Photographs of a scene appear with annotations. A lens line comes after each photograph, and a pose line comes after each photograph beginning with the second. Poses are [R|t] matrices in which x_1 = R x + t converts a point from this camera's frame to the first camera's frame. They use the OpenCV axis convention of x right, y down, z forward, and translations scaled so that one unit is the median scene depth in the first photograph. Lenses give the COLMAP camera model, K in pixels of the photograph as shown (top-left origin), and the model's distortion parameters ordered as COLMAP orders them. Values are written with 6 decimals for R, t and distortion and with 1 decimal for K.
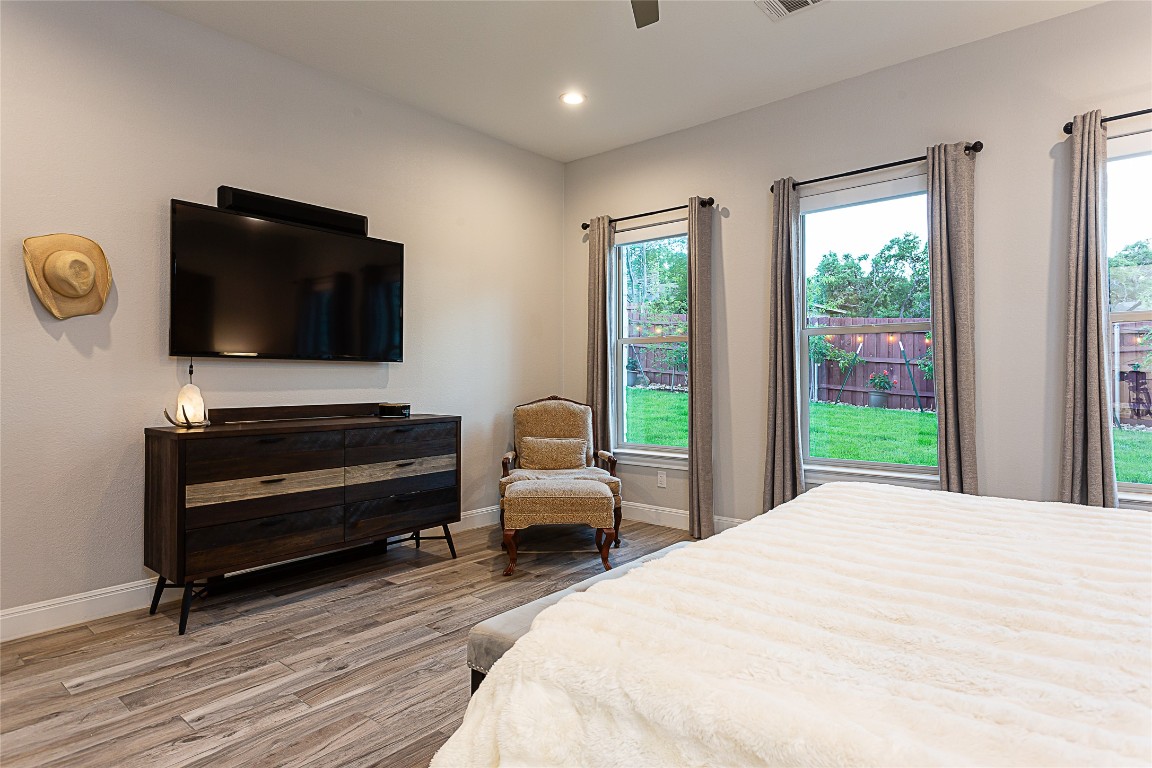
lens RADIAL K [[629.5, 0, 572.9], [0, 629.5, 378.9], [0, 0, 1]] dist [0.009342, 0.000110]
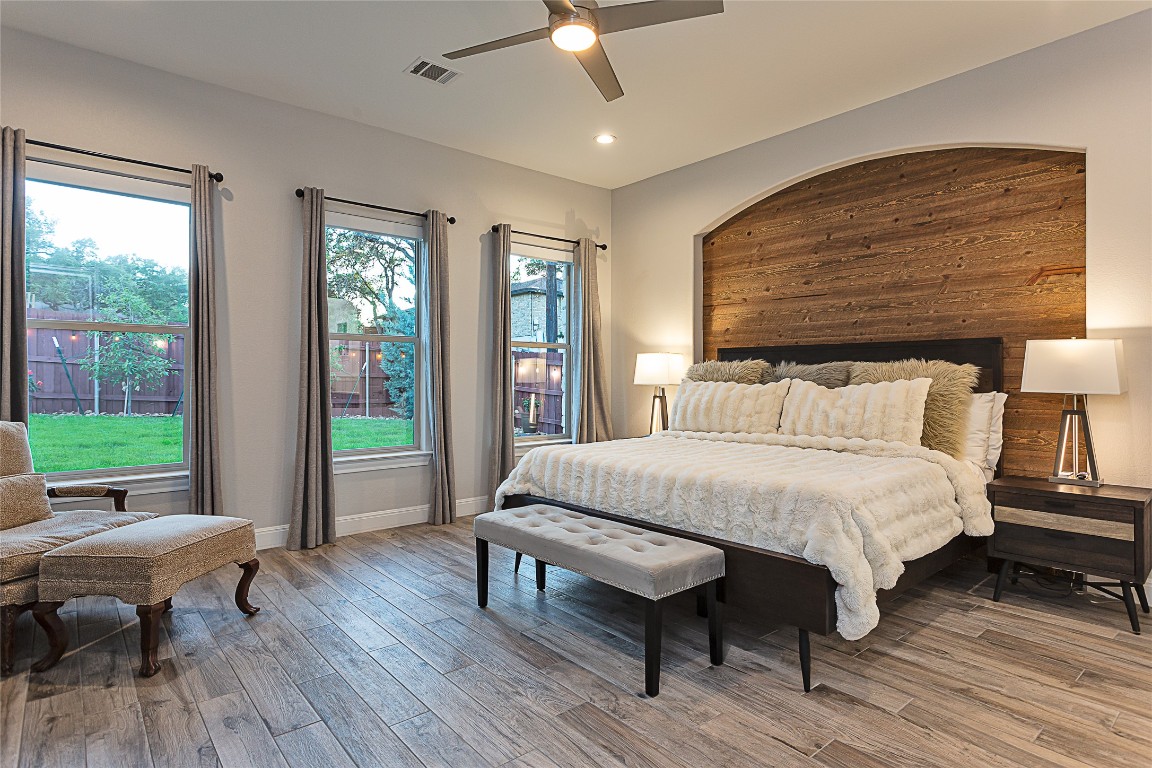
lens RADIAL K [[606.9, 0, 574.1], [0, 606.9, 381.1], [0, 0, 1]] dist [-0.003778, 0.000125]
pose [[0.155513, 0.004357, 0.987824, -0.601244], [0.013545, 0.999887, -0.006542, 0.016996], [-0.987741, 0.014397, 0.155436, 0.427614]]
